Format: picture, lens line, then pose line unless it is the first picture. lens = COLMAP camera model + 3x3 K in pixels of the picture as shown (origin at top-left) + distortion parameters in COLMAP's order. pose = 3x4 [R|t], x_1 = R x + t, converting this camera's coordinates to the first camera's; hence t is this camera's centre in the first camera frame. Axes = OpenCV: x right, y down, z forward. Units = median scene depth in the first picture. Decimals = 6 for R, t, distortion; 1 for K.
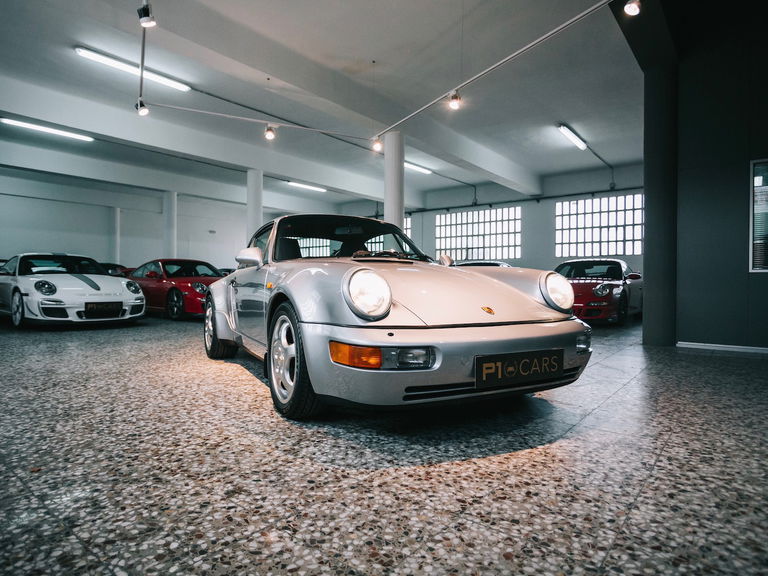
lens RADIAL K [[465.7, 0, 371.4], [0, 465.7, 287.2], [0, 0, 1]] dist [-0.044847, 0.030262]
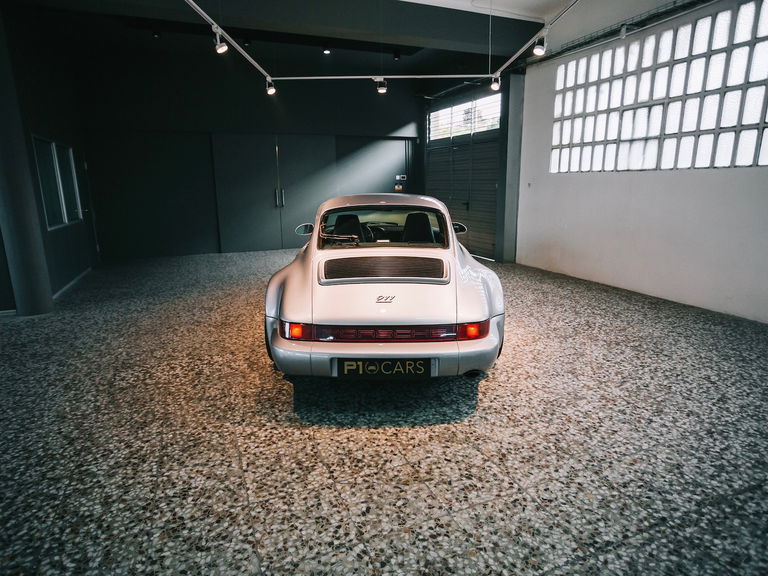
lens RADIAL K [[445.8, 0, 382.1], [0, 445.8, 289.0], [0, 0, 1]] dist [-0.047102, 0.033560]
pose [[-0.887167, -0.101170, 0.450222, -0.557592], [0.009746, 0.971344, 0.237476, -0.171397], [-0.461346, 0.215069, -0.860759, 1.869405]]
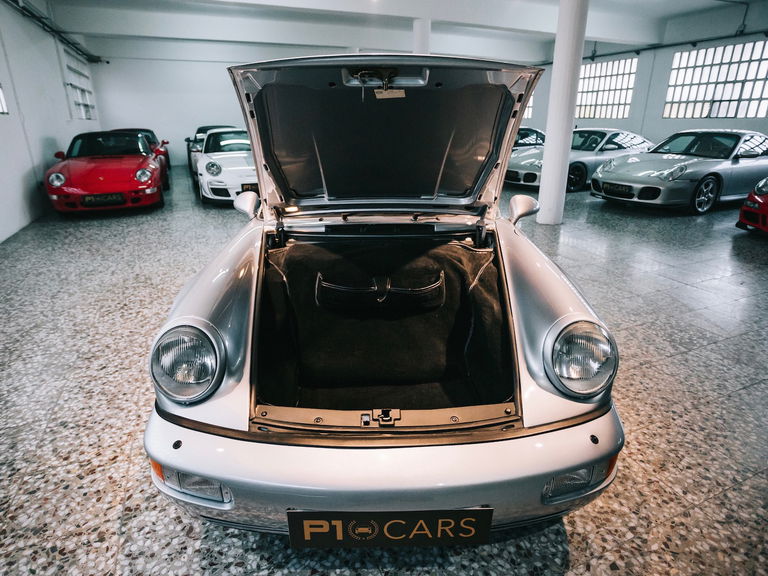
lens RADIAL K [[448.3, 0, 376.6], [0, 448.3, 282.6], [0, 0, 1]] dist [-0.054780, 0.026636]
pose [[0.889313, 0.148711, -0.432445, 0.251572], [0.004666, 0.942648, 0.333756, -0.155956], [0.457276, -0.298831, 0.837615, 0.302713]]
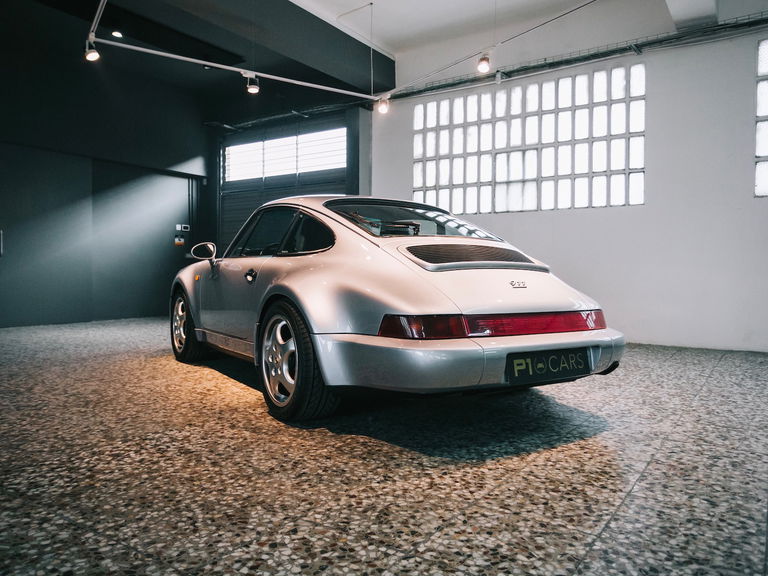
lens RADIAL K [[569.2, 0, 395.6], [0, 569.2, 287.9], [0, 0, 1]] dist [-0.029753, 0.048428]
pose [[-0.993822, -0.007672, -0.110723, -0.068791], [-0.011253, 0.999433, 0.031748, -0.021253], [0.110417, 0.032798, -0.993344, 1.942940]]
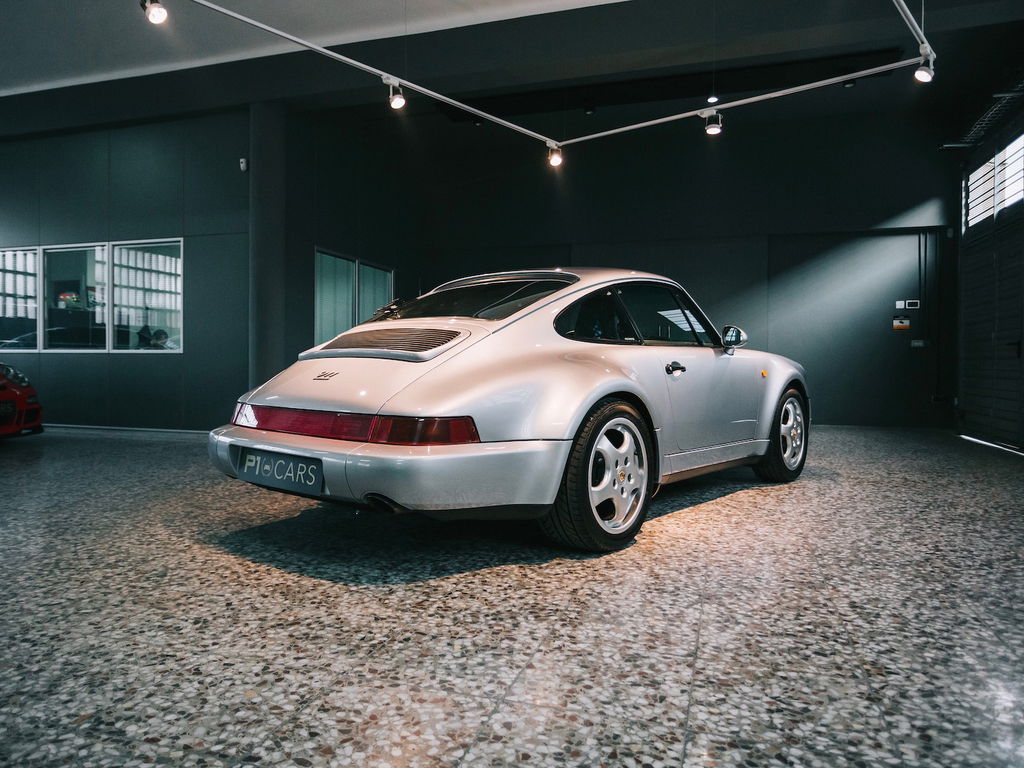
lens RADIAL K [[726.6, 0, 494.9], [0, 726.6, 381.7], [0, 0, 1]] dist [-0.022483, 0.033226]
pose [[-0.375624, -0.026216, 0.926401, -0.969472], [0.000561, 0.999593, 0.028514, -0.020414], [-0.926772, 0.011230, -0.375457, 1.432650]]
